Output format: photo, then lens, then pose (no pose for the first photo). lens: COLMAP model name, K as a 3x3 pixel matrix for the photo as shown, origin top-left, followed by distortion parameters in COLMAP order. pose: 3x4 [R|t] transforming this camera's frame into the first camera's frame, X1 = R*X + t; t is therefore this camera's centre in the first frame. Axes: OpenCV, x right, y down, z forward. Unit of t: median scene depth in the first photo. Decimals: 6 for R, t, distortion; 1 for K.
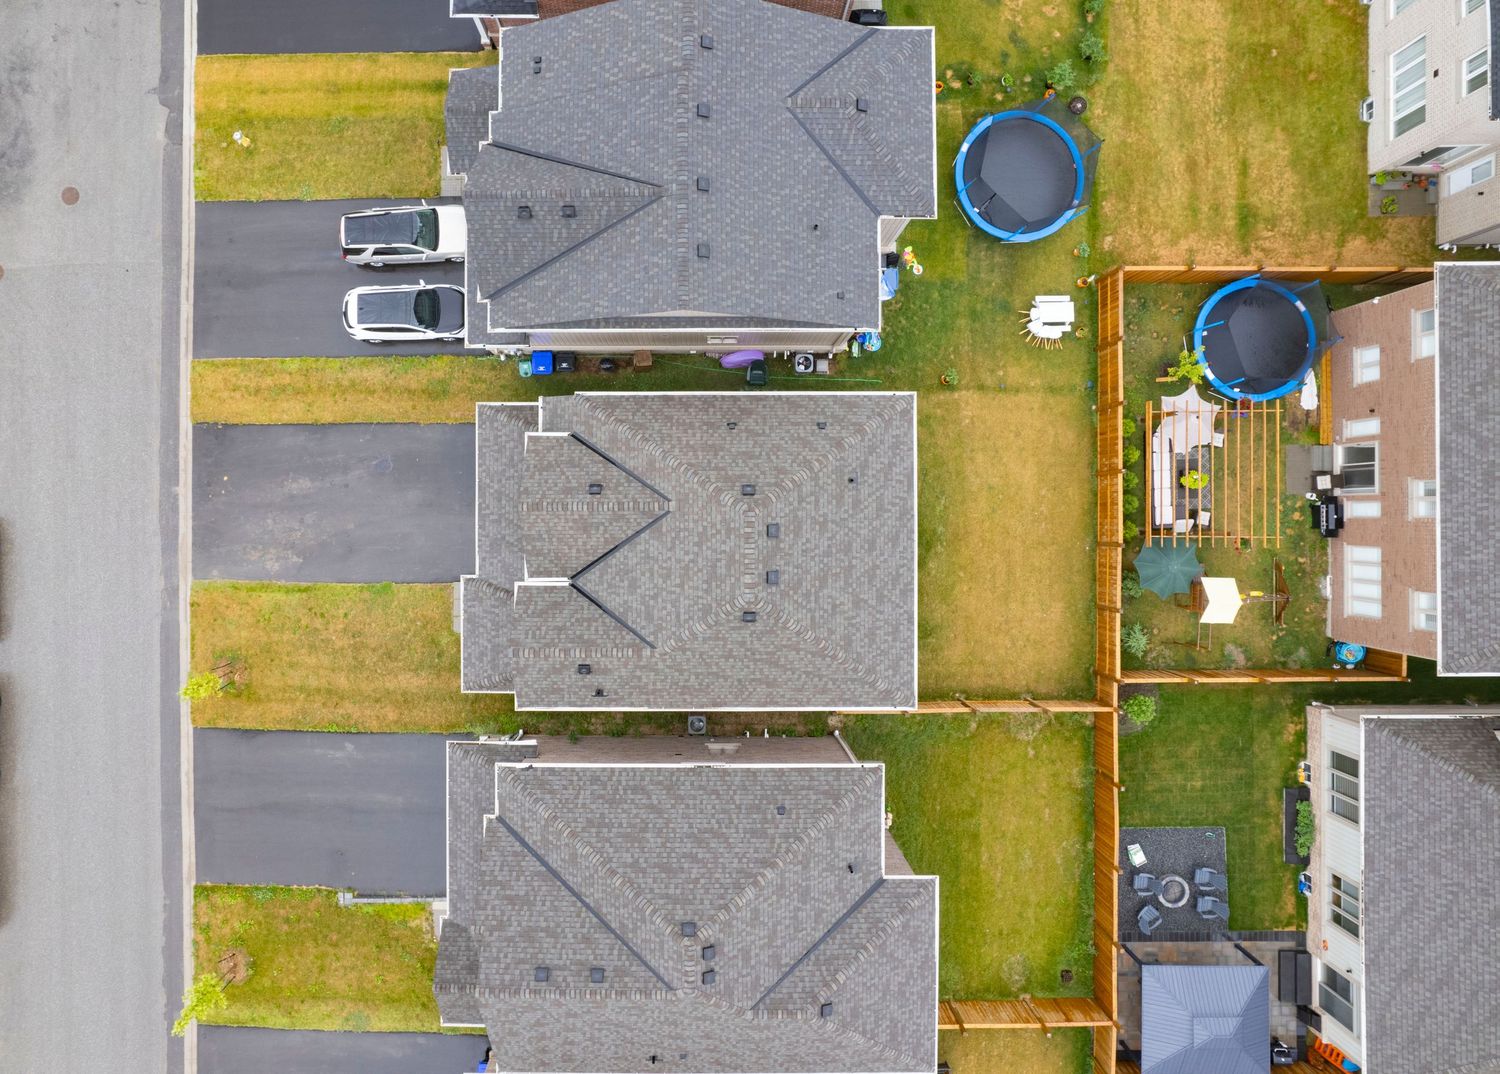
lens RADIAL K [[1035.4, 0, 693.2], [0, 1035.4, 503.9], [0, 0, 1]] dist [-0.002691, -0.005281]
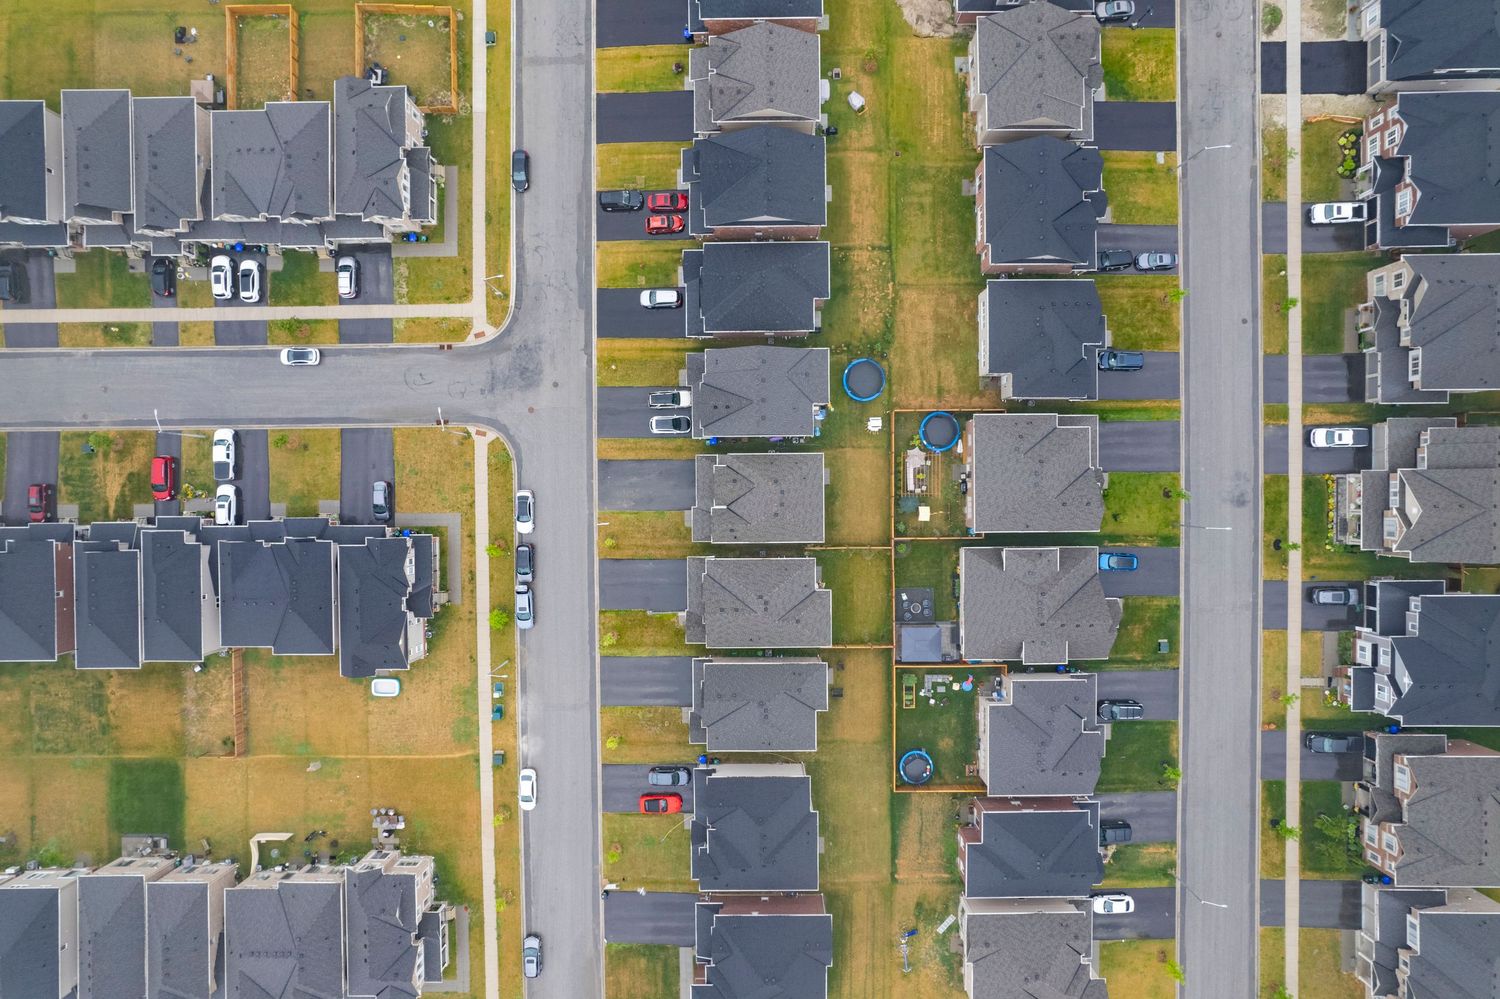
lens RADIAL K [[943.8, 0, 750.0], [0, 943.8, 499.5], [0, 0, 1]] dist [-0.005564, 0.001623]
pose [[0.999935, -0.006364, -0.009508, -0.006386], [0.006552, 0.999781, 0.019853, -0.012013], [0.009379, -0.019914, 0.999758, -1.835020]]
